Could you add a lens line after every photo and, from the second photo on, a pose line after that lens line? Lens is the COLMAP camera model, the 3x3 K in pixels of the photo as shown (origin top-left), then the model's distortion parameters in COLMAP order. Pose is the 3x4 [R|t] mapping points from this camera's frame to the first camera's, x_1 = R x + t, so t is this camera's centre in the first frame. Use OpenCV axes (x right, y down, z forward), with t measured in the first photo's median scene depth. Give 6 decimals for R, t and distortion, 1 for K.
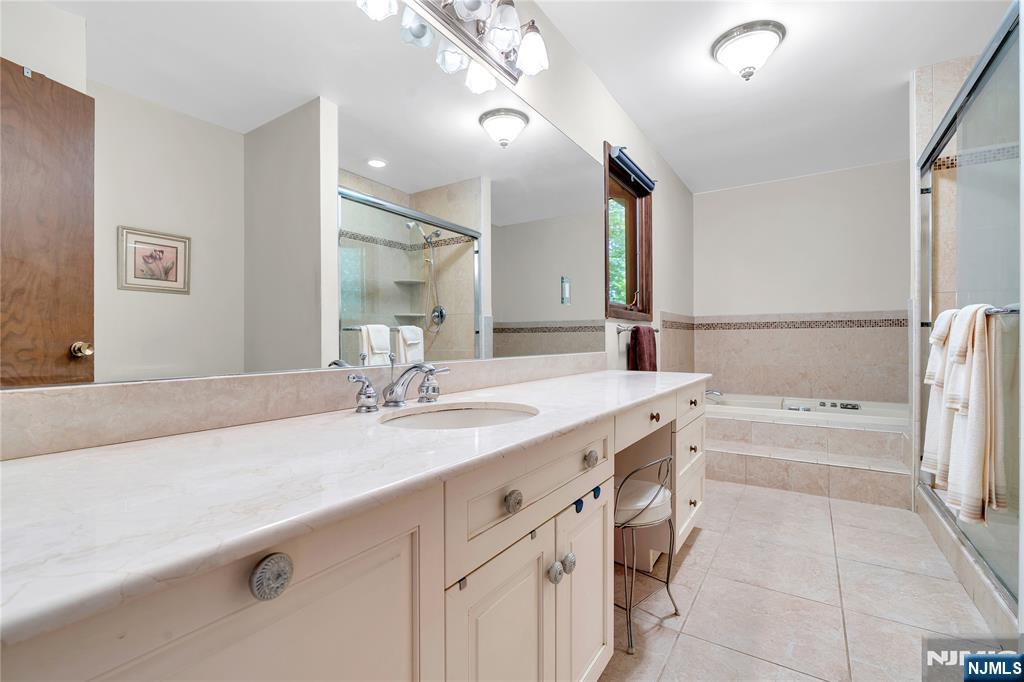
lens RADIAL K [[461.8, 0, 512.7], [0, 461.8, 339.7], [0, 0, 1]] dist [-0.009068, 0.002793]
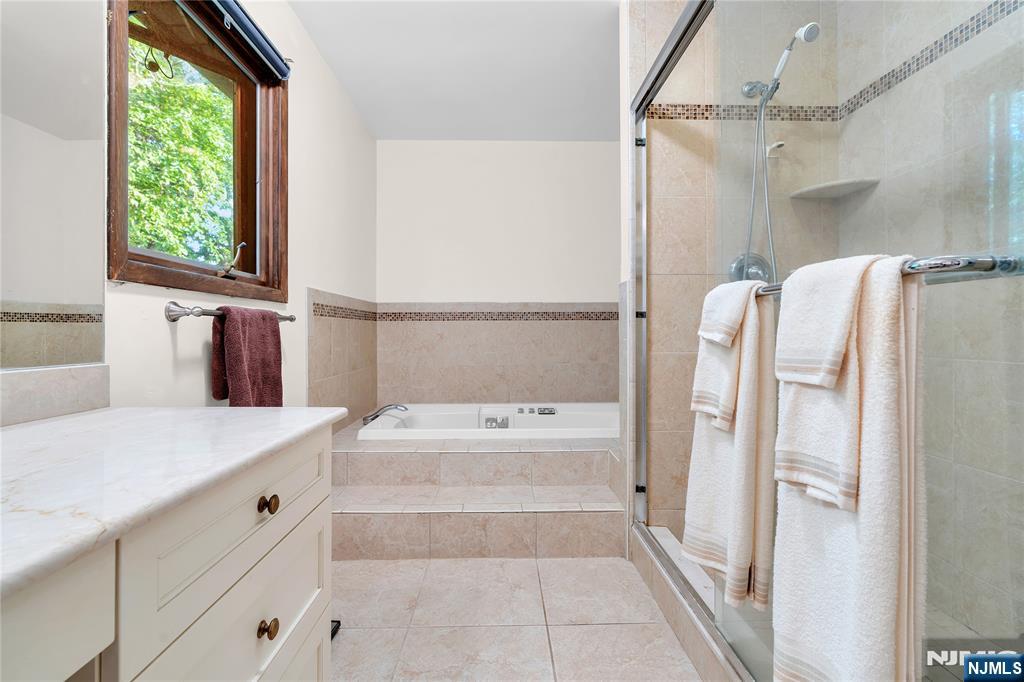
lens RADIAL K [[461.8, 0, 511.2], [0, 461.8, 338.0], [0, 0, 1]] dist [-0.009068, 0.002793]
pose [[0.826772, -0.003922, 0.562524, 0.246917], [-0.001540, 0.999956, 0.009235, -0.000676], [-0.562535, -0.008502, 0.826729, 0.418077]]
